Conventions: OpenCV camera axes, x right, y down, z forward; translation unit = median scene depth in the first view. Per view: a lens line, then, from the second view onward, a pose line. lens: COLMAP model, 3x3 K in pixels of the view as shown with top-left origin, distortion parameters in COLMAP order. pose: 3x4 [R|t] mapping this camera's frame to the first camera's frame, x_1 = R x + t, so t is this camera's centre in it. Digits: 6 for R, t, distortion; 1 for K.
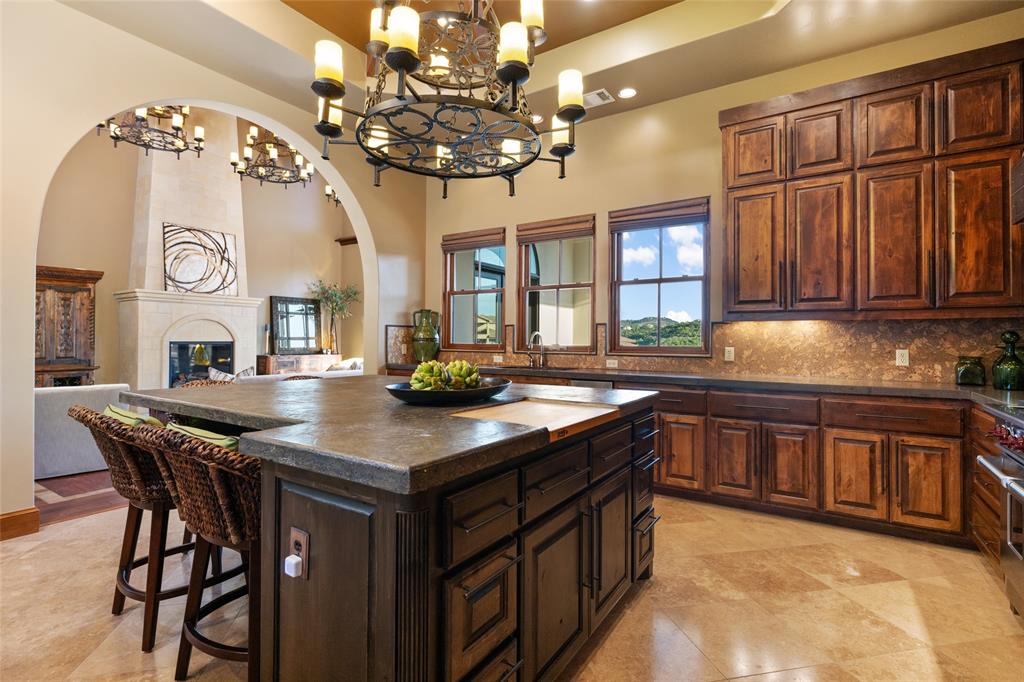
lens RADIAL K [[495.3, 0, 508.4], [0, 495.3, 337.7], [0, 0, 1]] dist [-0.001616, -0.000379]
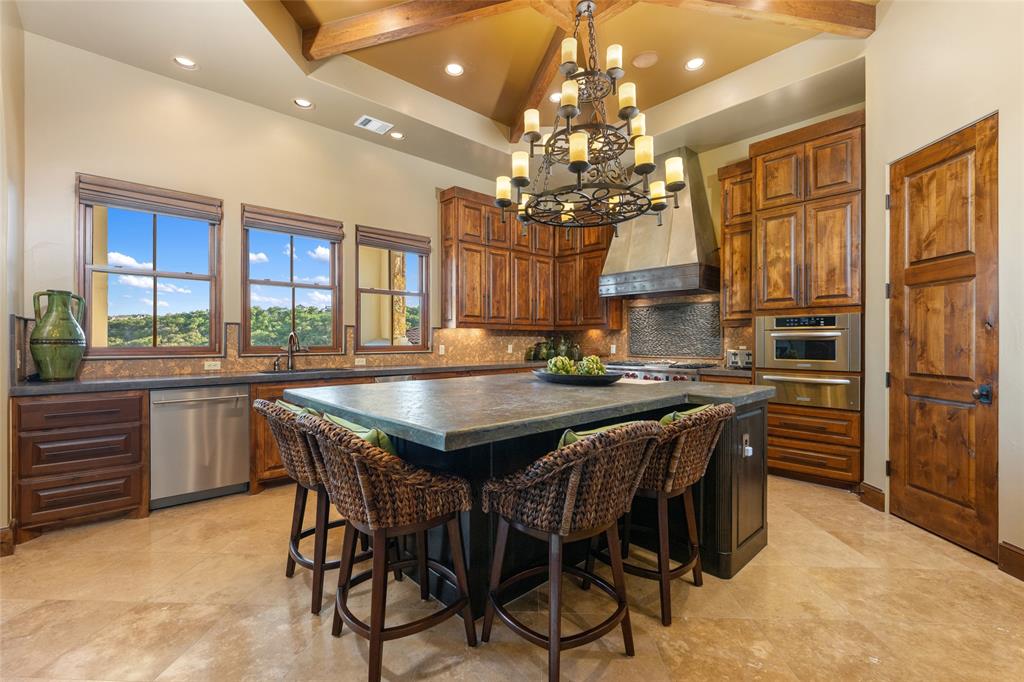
lens RADIAL K [[438.5, 0, 508.8], [0, 438.5, 341.5], [0, 0, 1]] dist [-0.002018, -0.000113]
pose [[0.235963, -0.004597, 0.971751, -0.769435], [-0.000698, 0.999988, 0.004900, 0.002076], [-0.971762, -0.001834, 0.235957, 0.500316]]
